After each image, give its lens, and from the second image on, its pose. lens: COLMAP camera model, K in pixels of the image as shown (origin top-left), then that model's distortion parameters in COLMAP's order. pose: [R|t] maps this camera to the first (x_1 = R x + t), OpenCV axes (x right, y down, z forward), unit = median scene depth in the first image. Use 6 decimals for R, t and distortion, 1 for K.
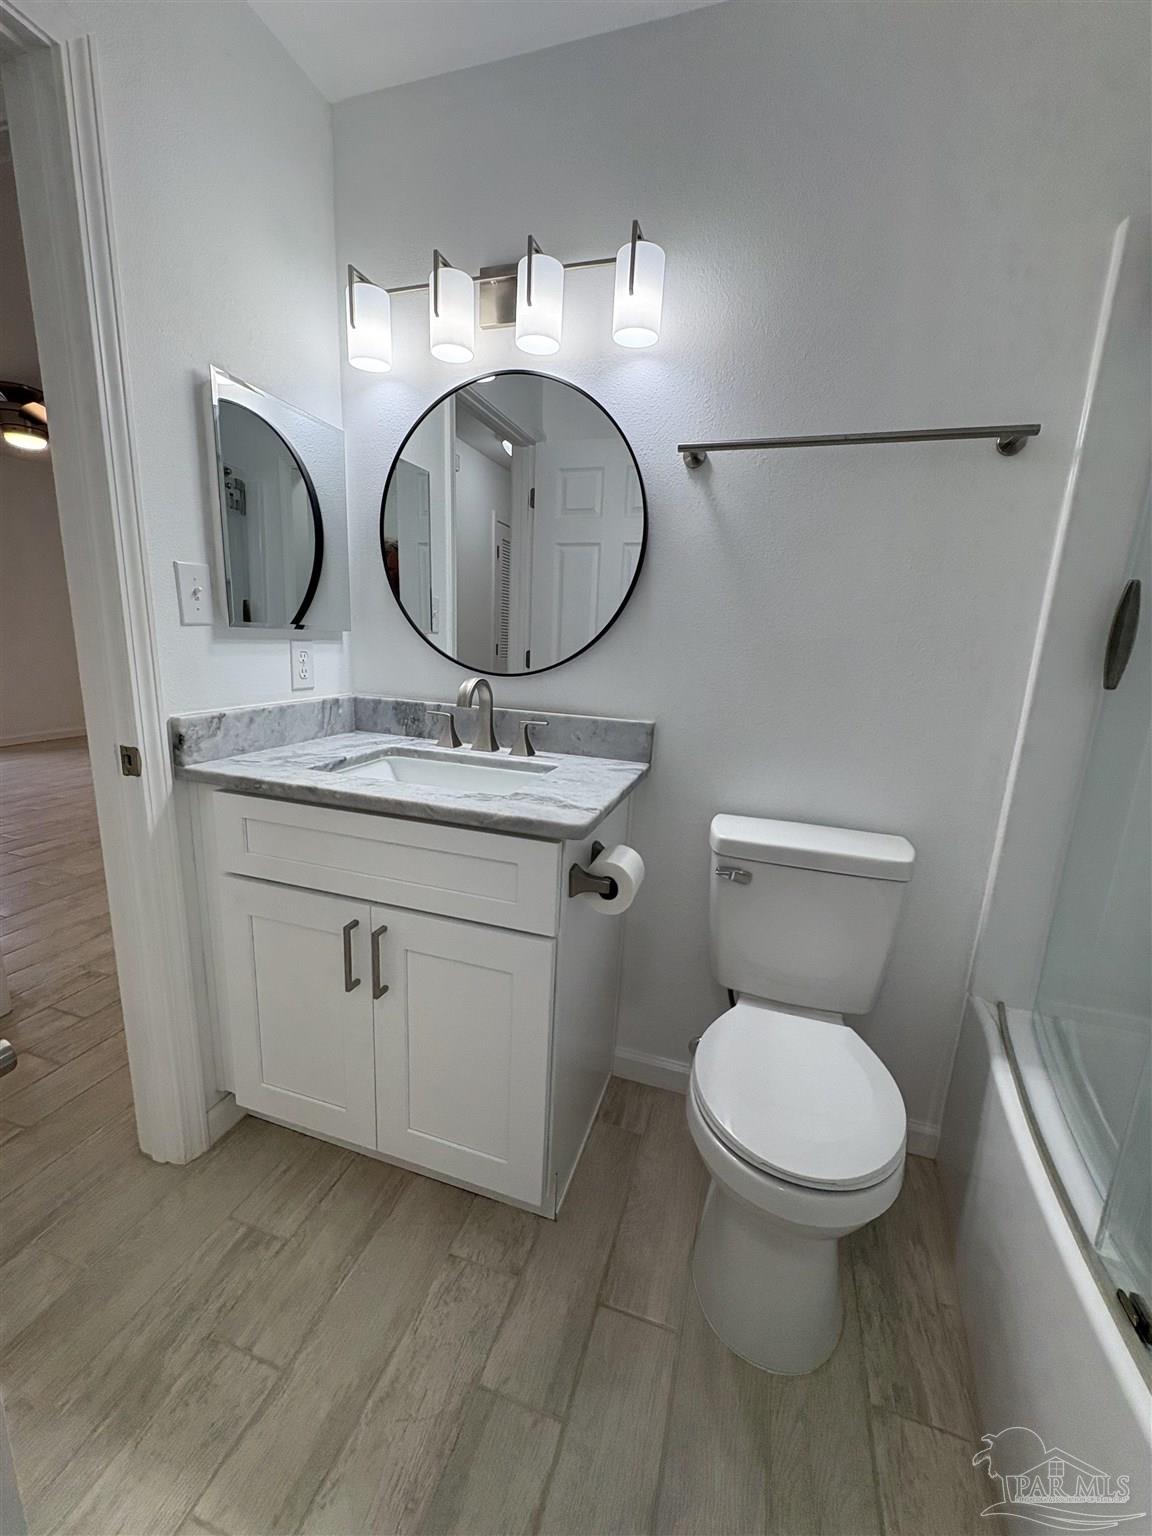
lens RADIAL K [[613.1, 0, 576.0], [0, 613.1, 768.0], [0, 0, 1]] dist [-0.001239, 0.000513]
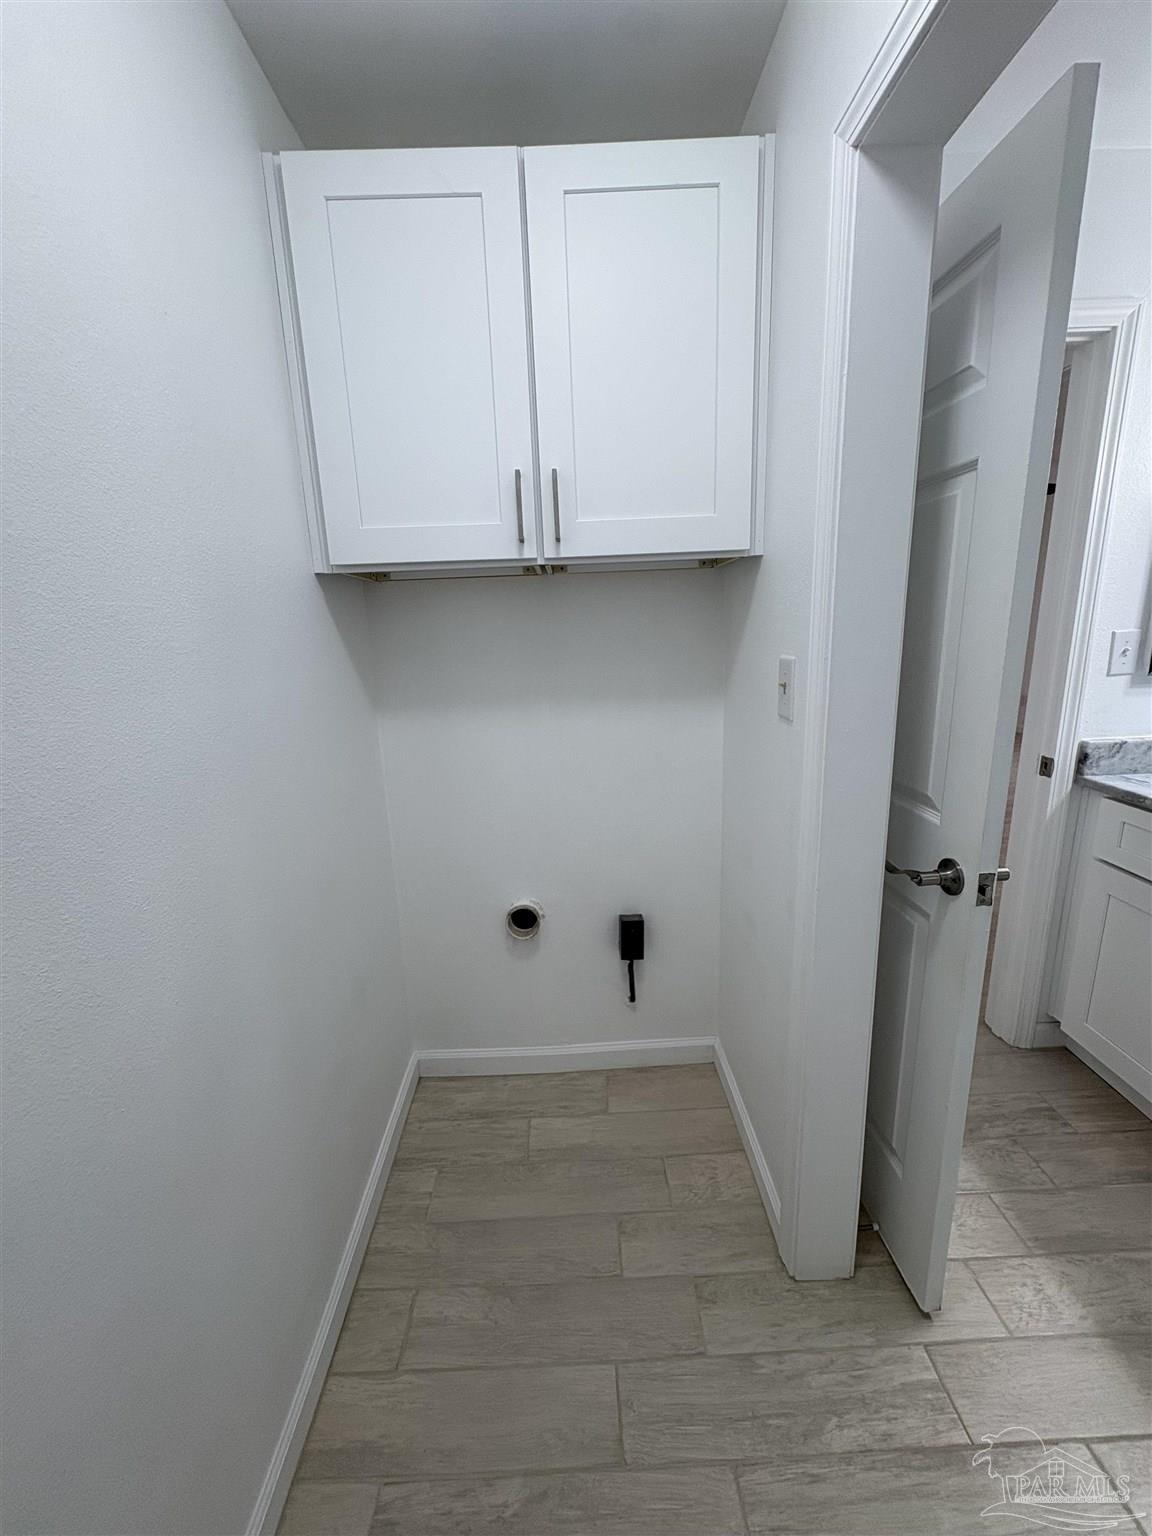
lens RADIAL K [[613.1, 0, 576.0], [0, 613.1, 768.0], [0, 0, 1]] dist [-0.001239, 0.000513]
pose [[0.320380, 0.164703, -0.932861, 0.295789], [-0.151154, 0.981040, 0.121298, -0.015107], [0.935152, 0.102144, 0.339201, -0.566901]]
